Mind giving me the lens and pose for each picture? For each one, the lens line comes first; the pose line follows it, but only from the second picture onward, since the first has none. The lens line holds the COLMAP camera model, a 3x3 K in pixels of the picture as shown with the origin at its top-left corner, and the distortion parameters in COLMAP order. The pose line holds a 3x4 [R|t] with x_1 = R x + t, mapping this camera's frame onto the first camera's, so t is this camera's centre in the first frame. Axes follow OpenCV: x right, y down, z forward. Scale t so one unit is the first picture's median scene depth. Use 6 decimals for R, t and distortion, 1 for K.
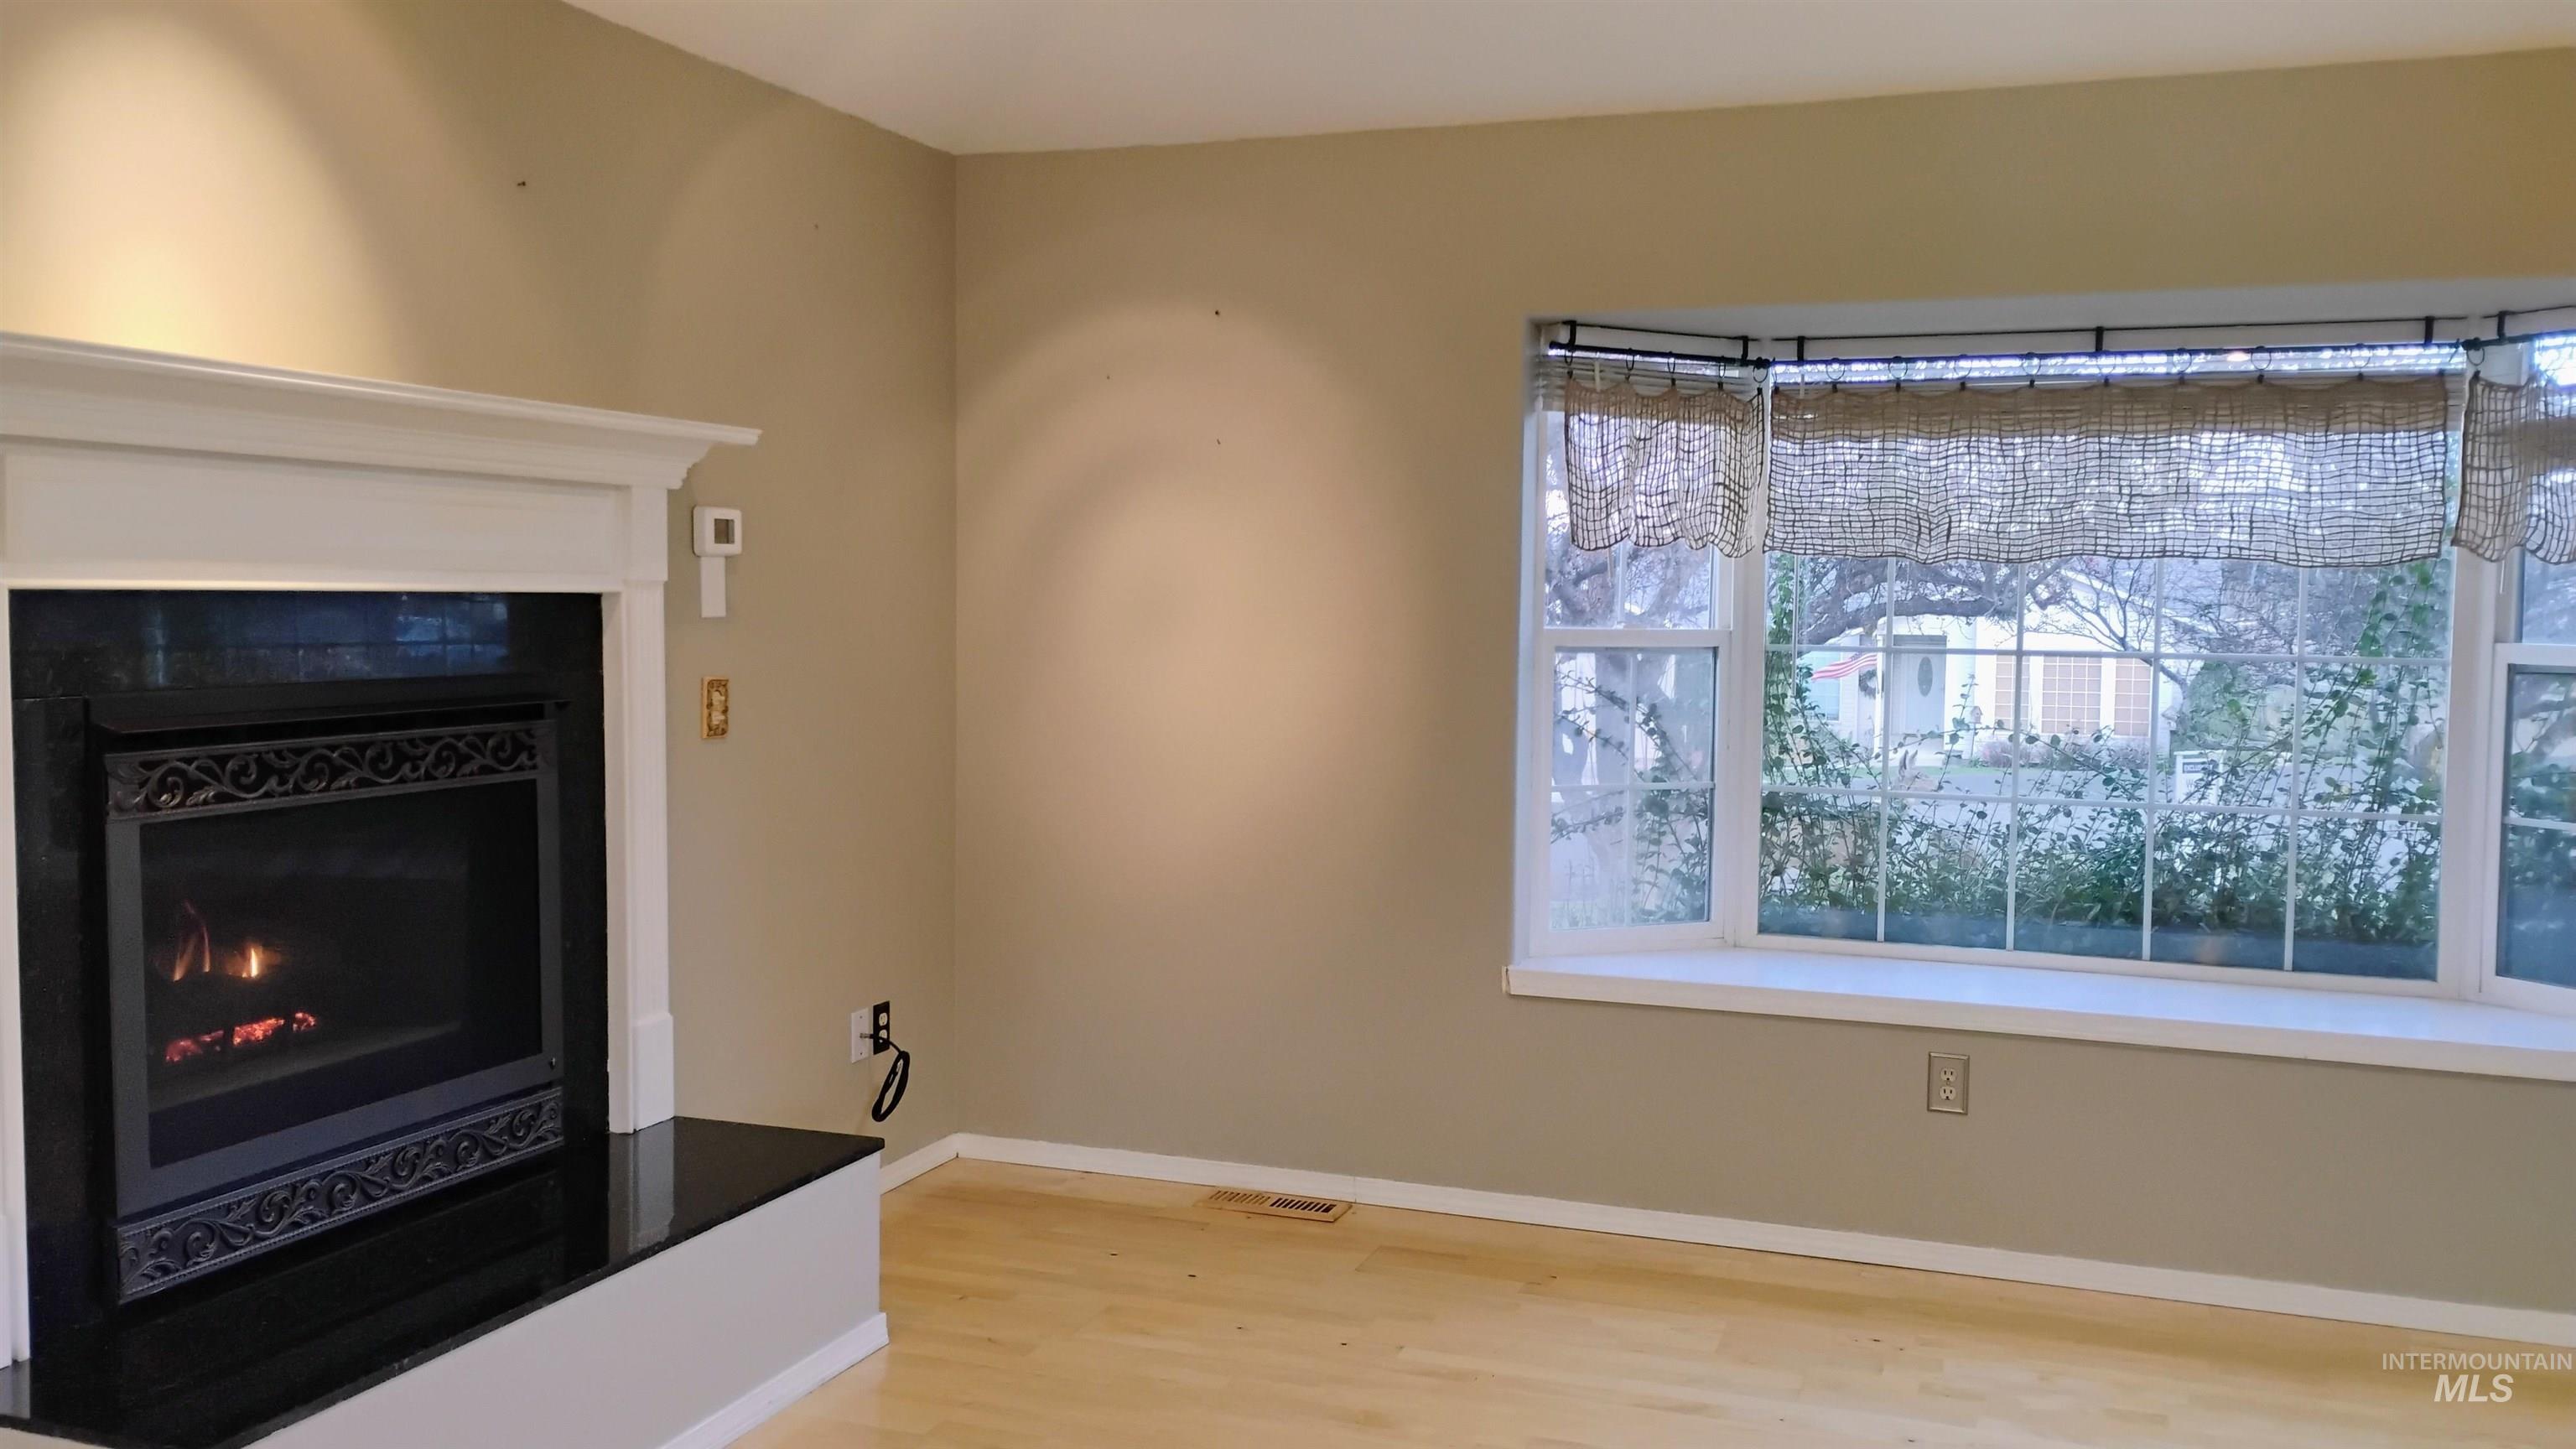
lens RADIAL K [[2058.4, 0, 1288.0], [0, 2058.4, 724.5], [0, 0, 1]] dist [0.002236, 0.000013]
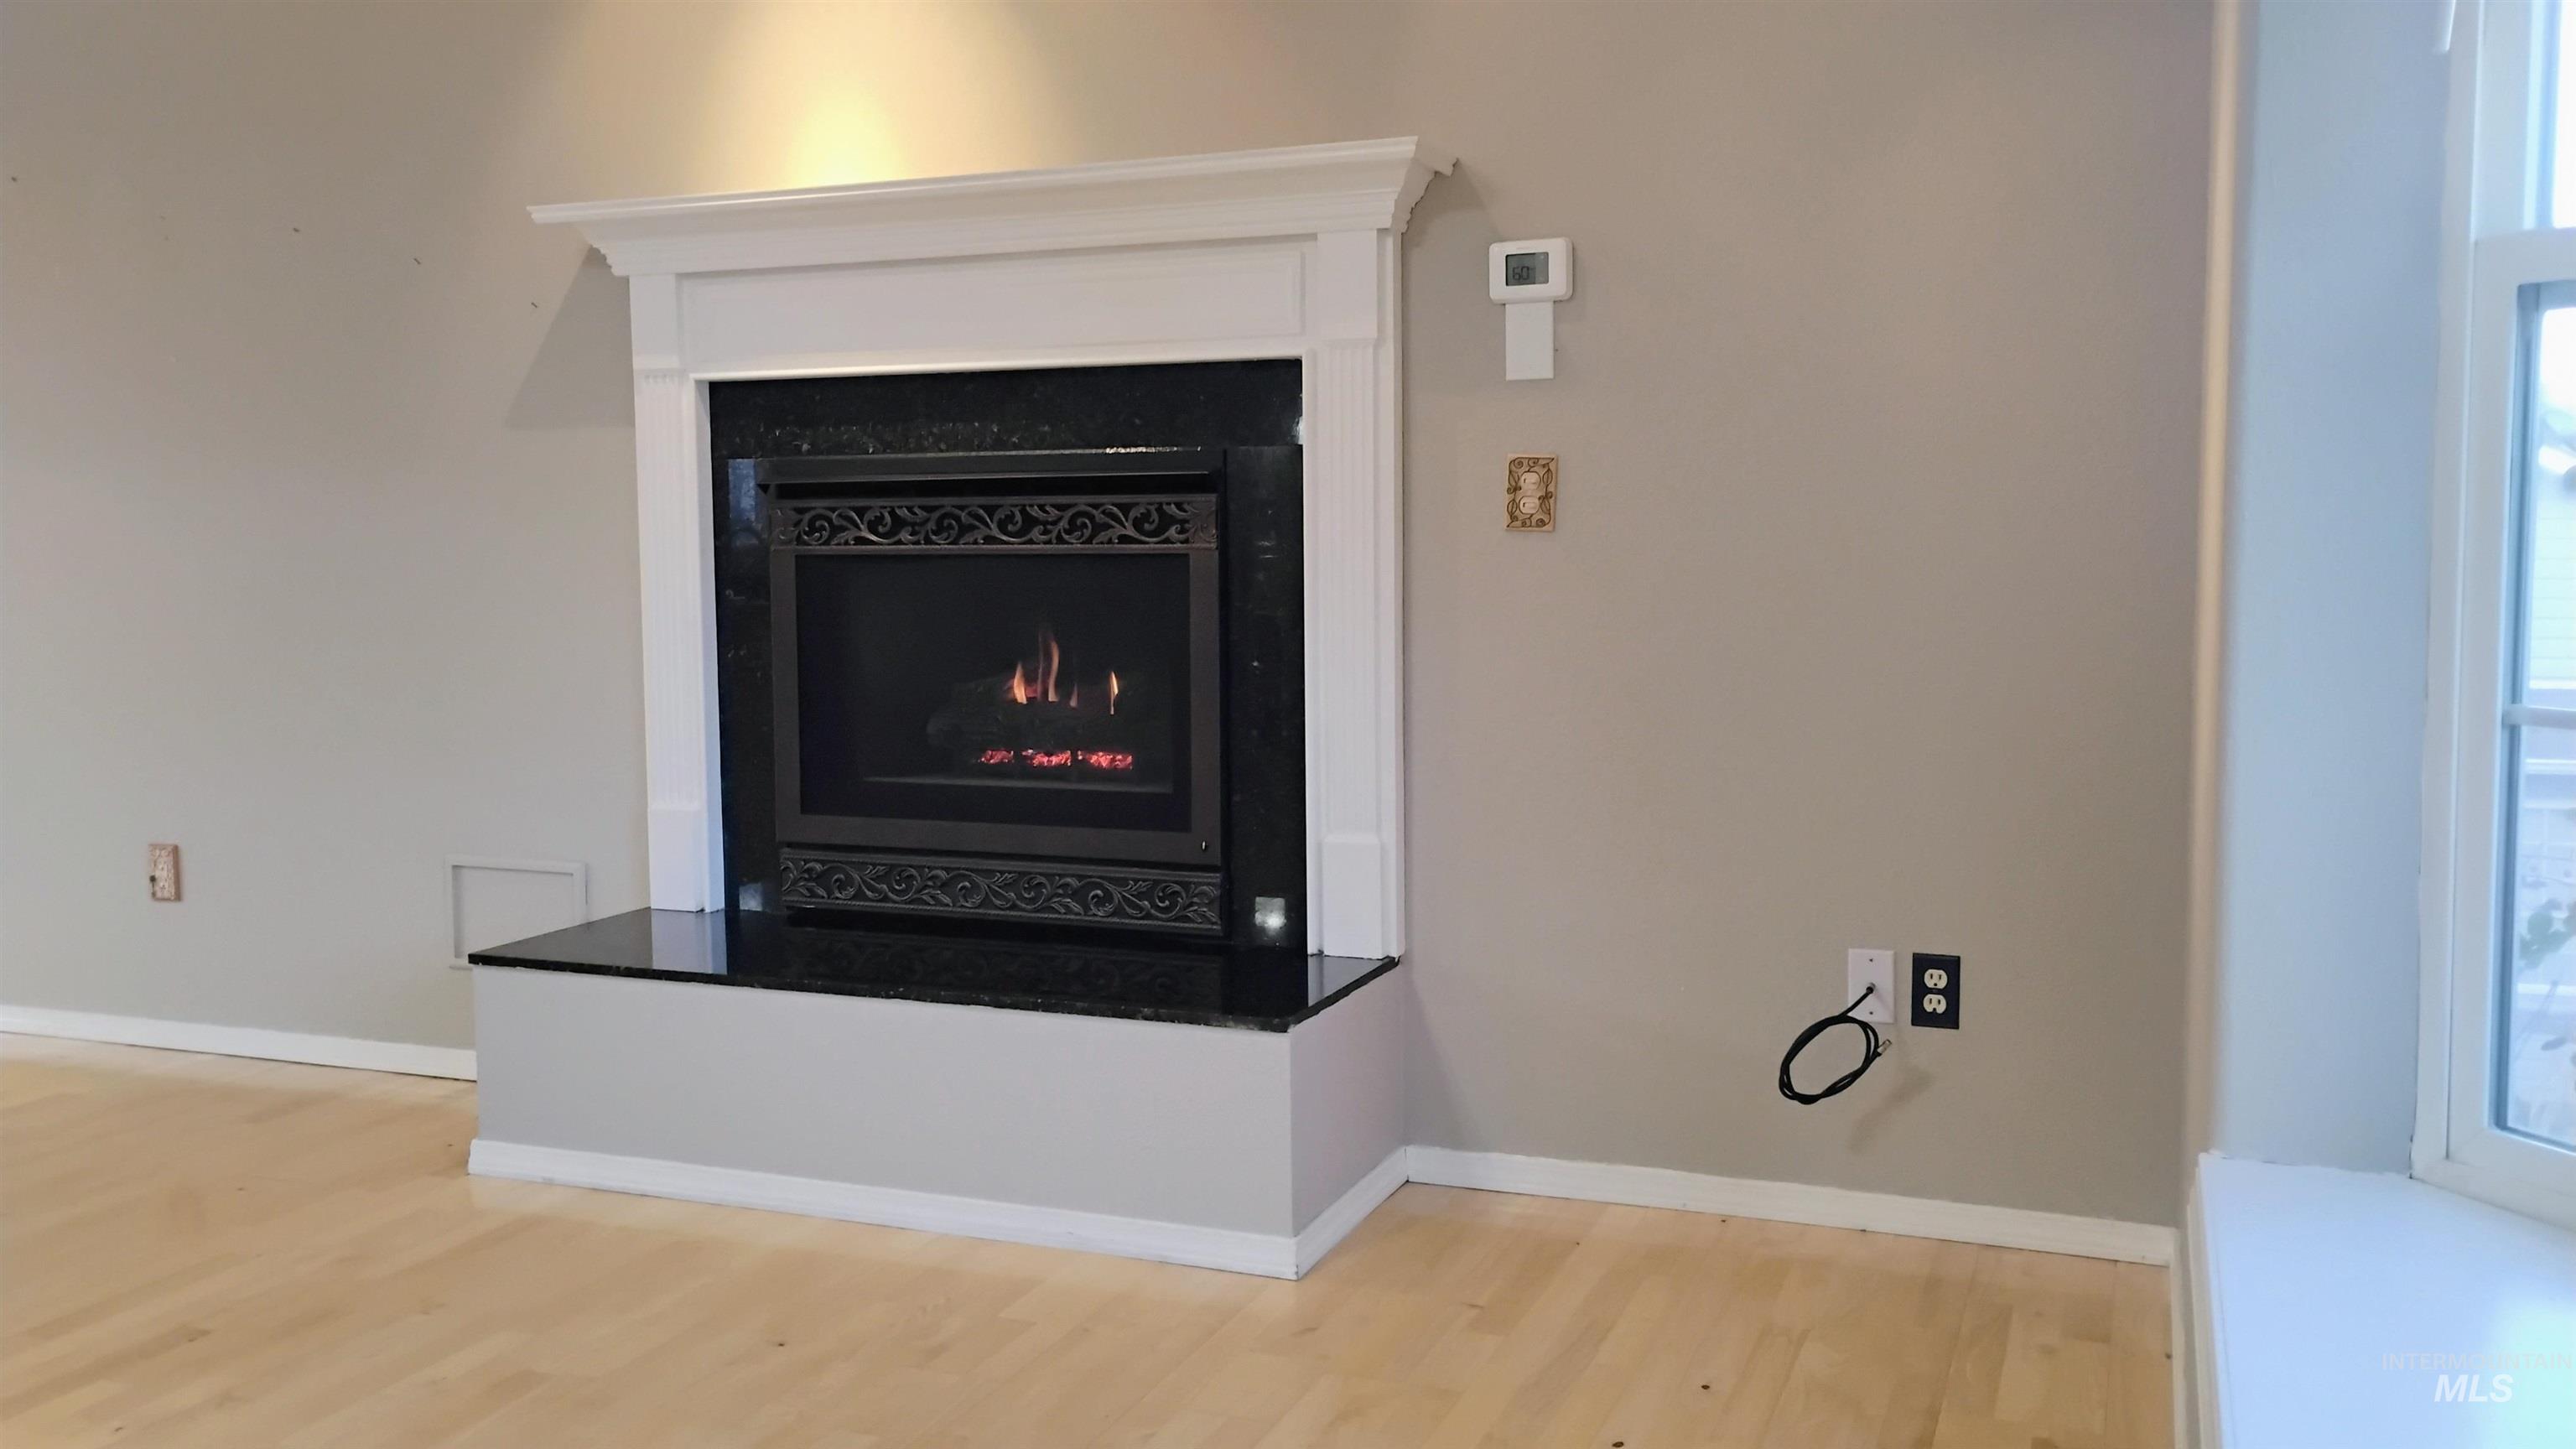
lens RADIAL K [[2259.3, 0, 1288.0], [0, 2259.3, 724.5], [0, 0, 1]] dist [0.086958, 0.001010]
pose [[-0.052121, 0.104334, -0.993176, 0.675563], [-0.041389, 0.993447, 0.106535, -0.009080], [0.997783, 0.046659, -0.047461, 1.044565]]
